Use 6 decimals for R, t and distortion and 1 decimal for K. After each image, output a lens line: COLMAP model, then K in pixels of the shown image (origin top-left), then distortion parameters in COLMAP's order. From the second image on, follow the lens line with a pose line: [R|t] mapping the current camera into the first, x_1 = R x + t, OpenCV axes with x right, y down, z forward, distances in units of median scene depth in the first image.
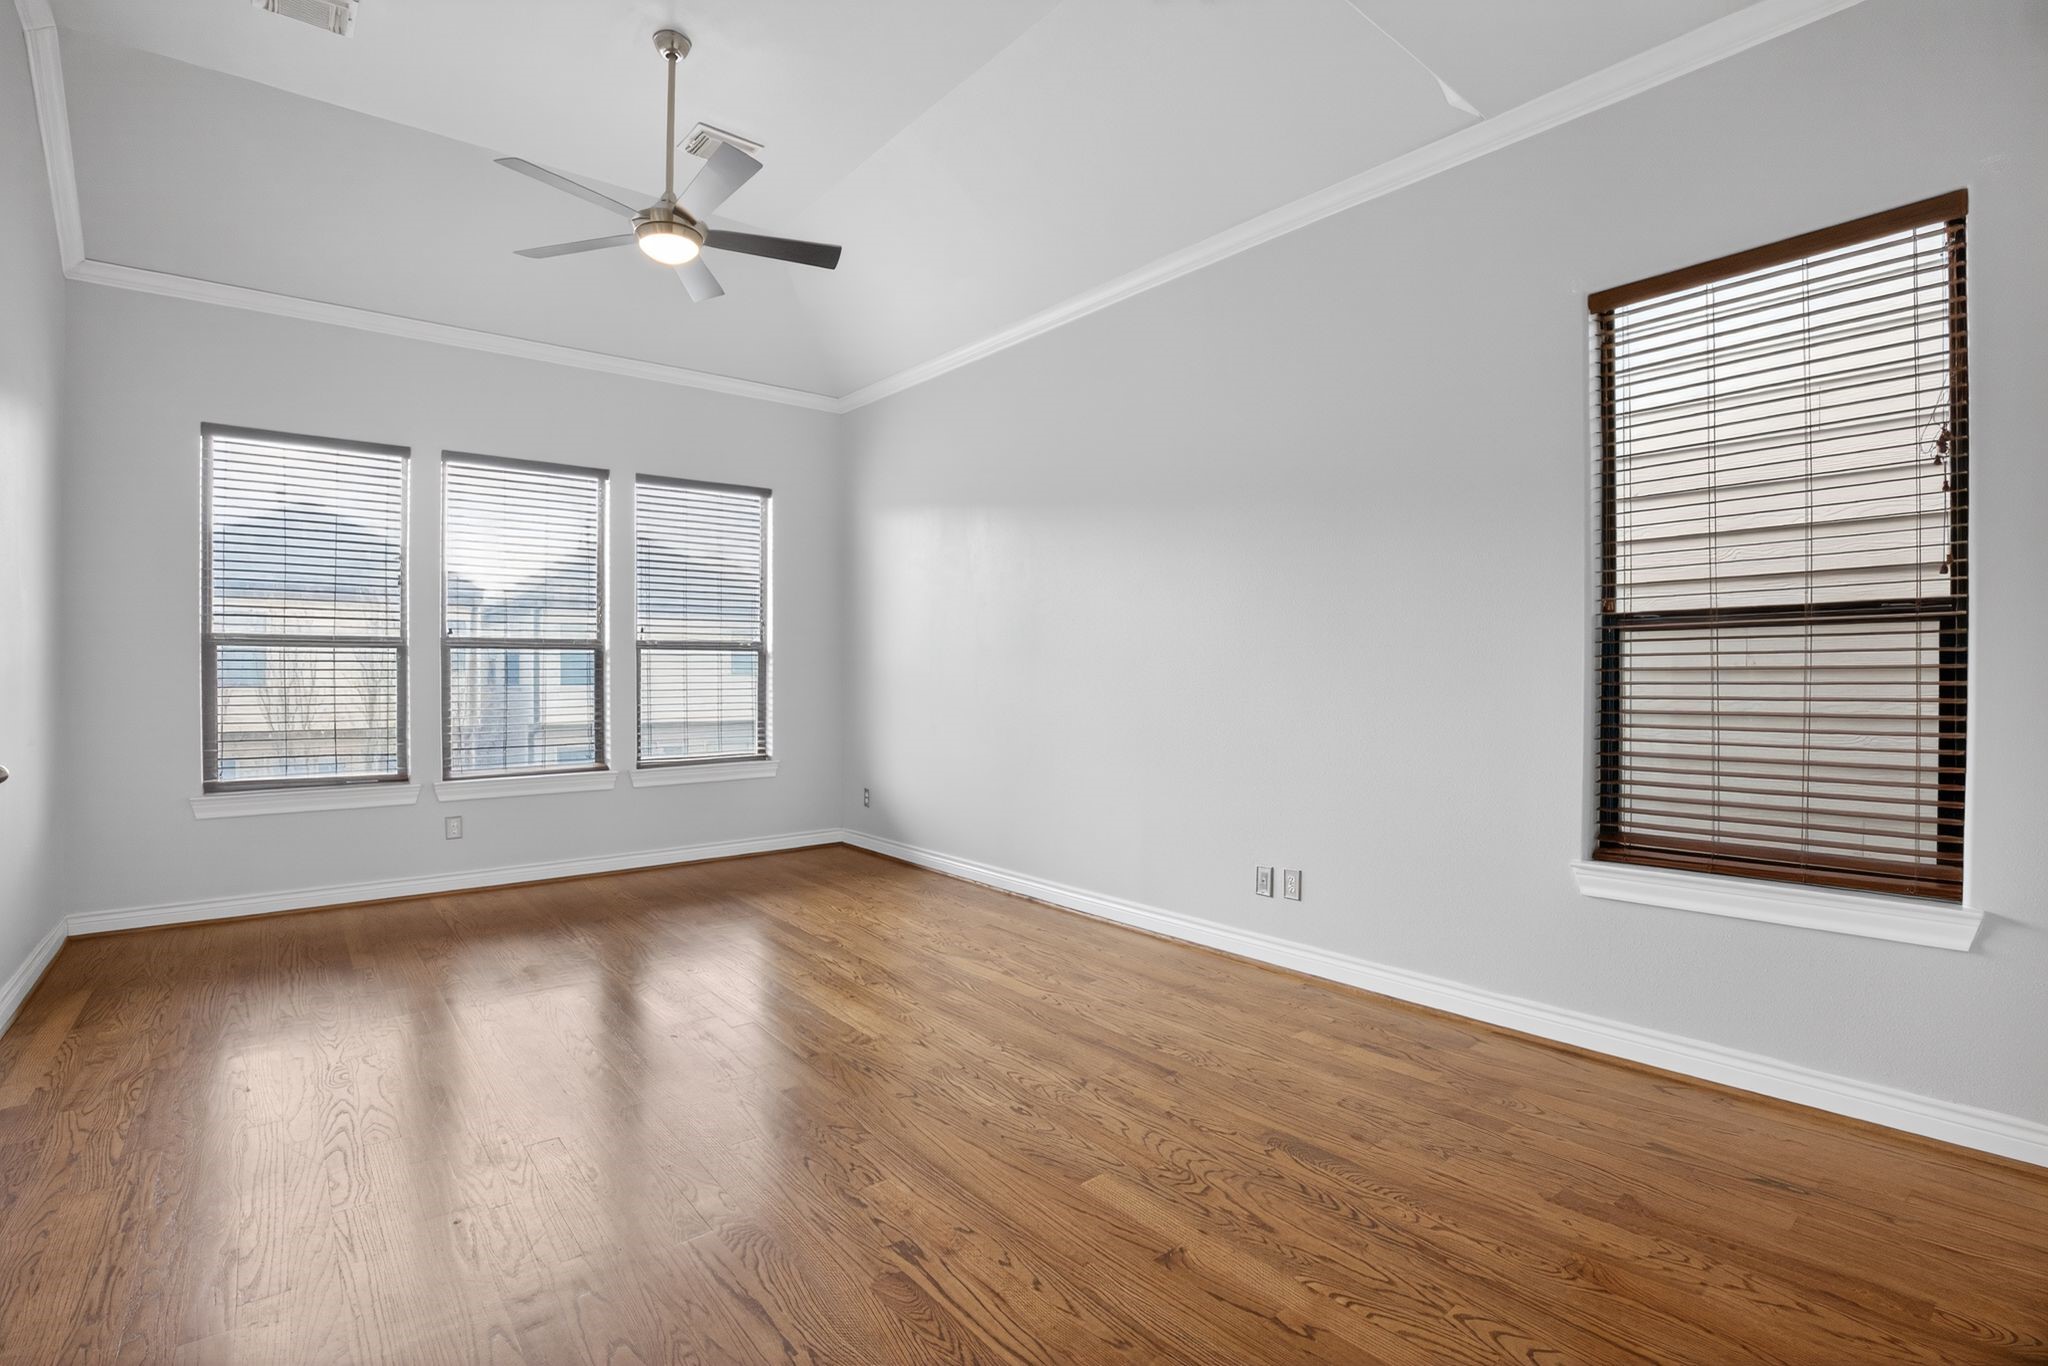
lens RADIAL K [[956.5, 0, 1024.0], [0, 956.5, 683.0], [0, 0, 1]] dist [-0.050584, 0.001368]
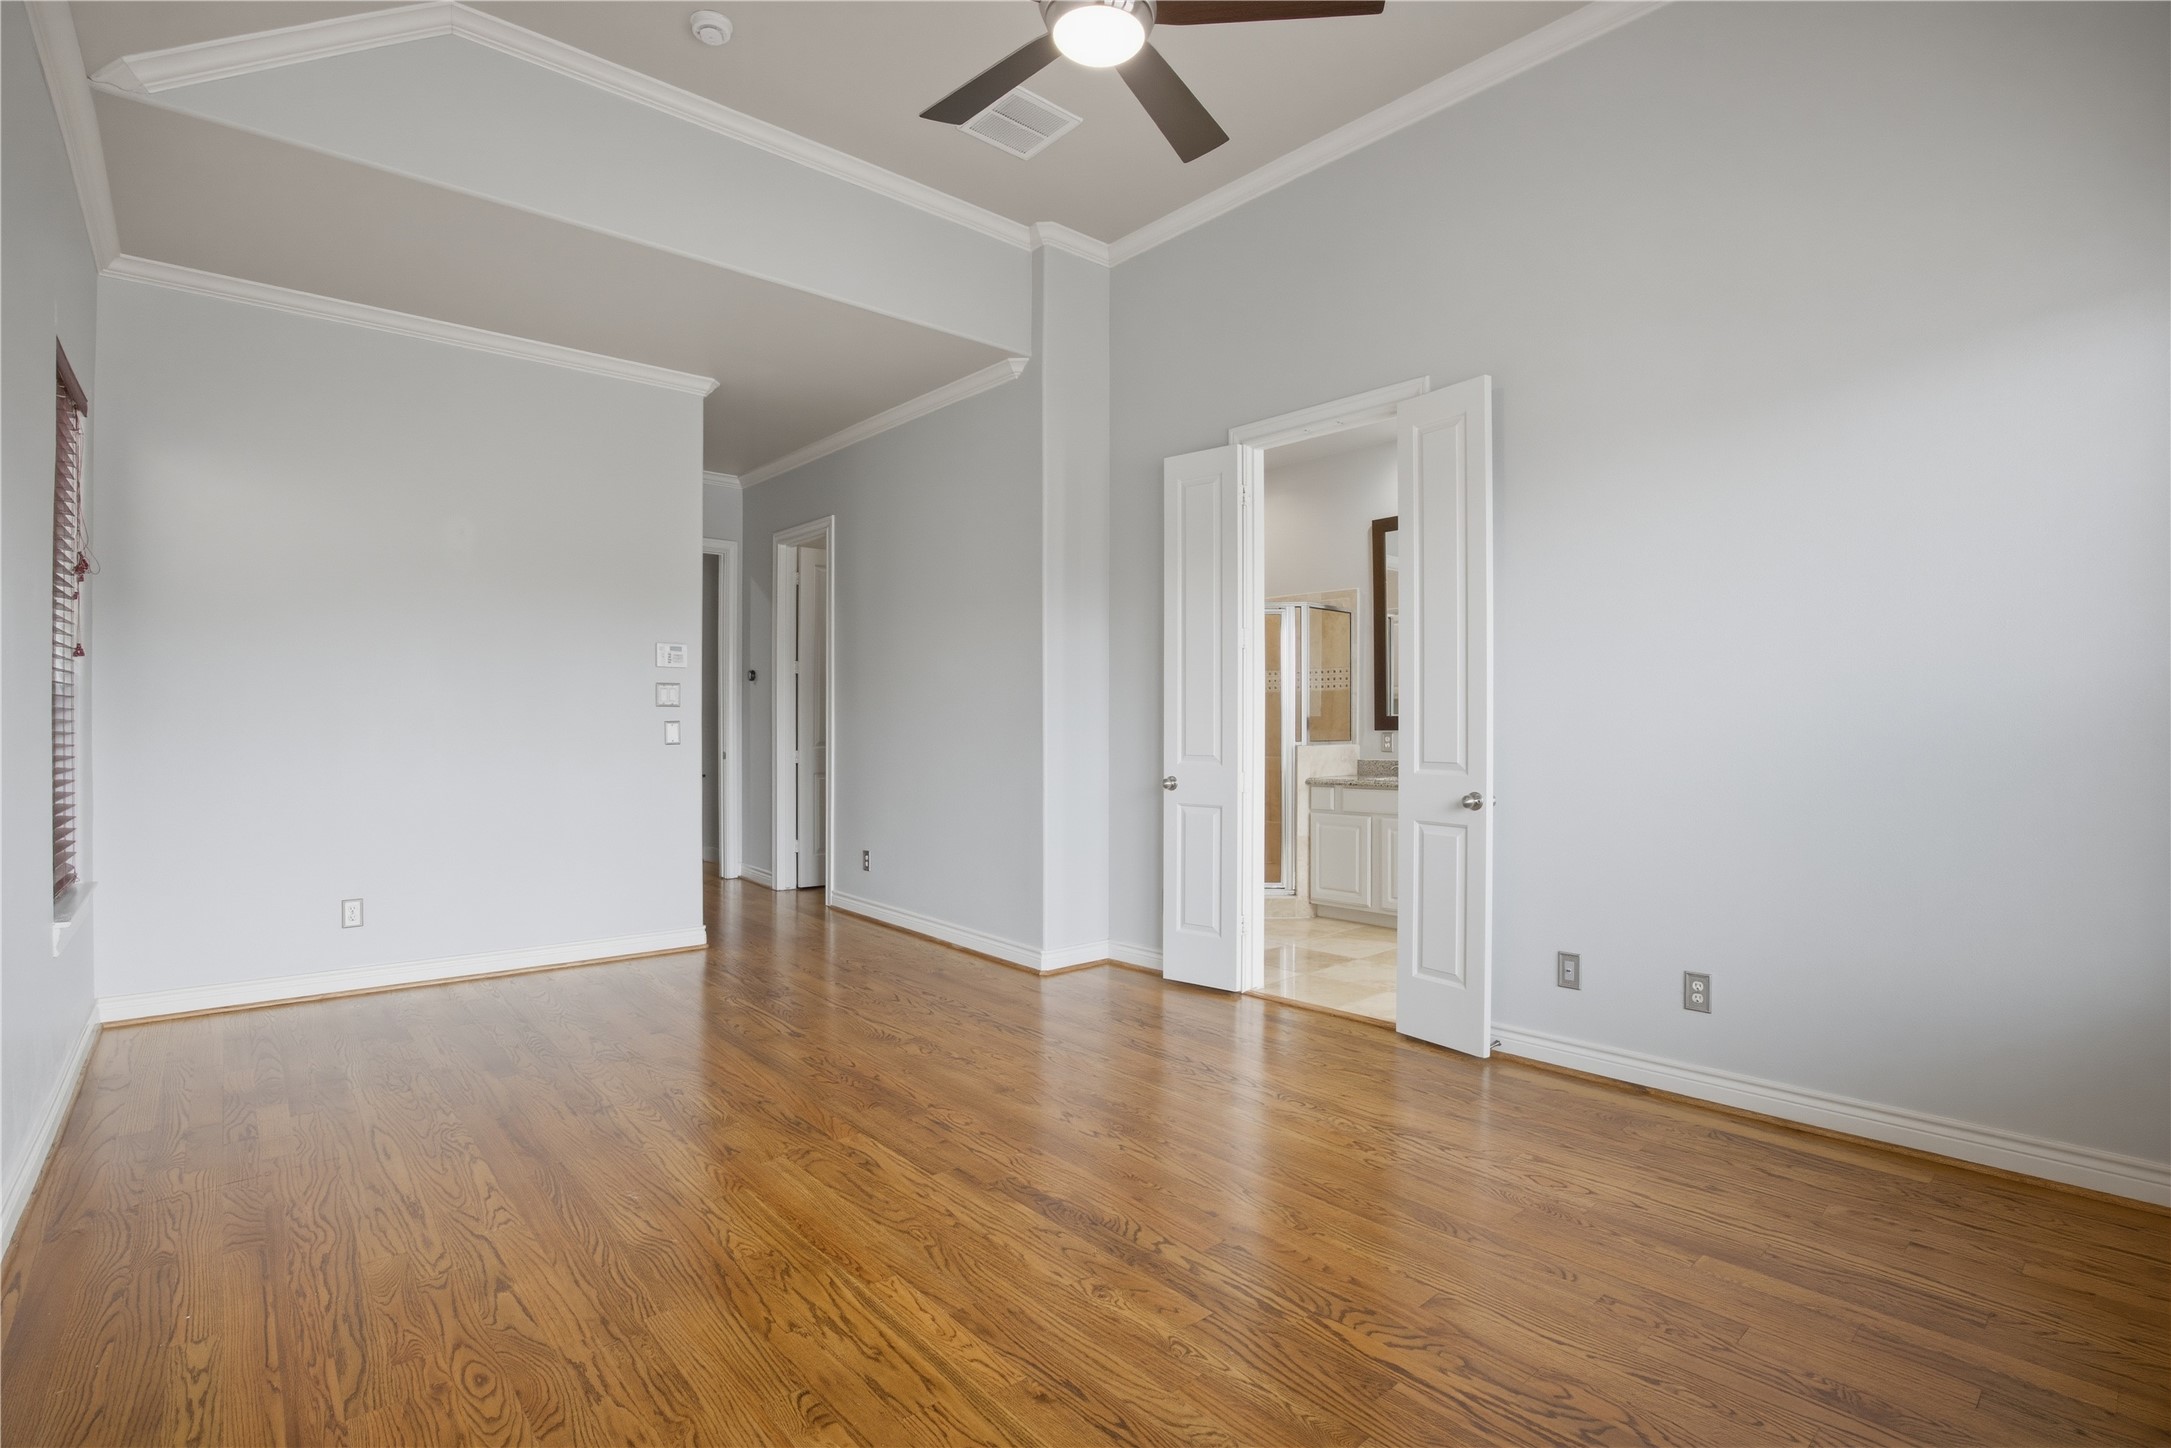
lens RADIAL K [[1014.0, 0, 1085.5], [0, 1014.0, 724.0], [0, 0, 1]] dist [-0.050584, 0.001368]
pose [[-0.999400, 0.002182, -0.034573, -0.402055], [0.002000, 0.999984, 0.005304, -0.013832], [0.034584, 0.005232, -0.999388, 1.919903]]
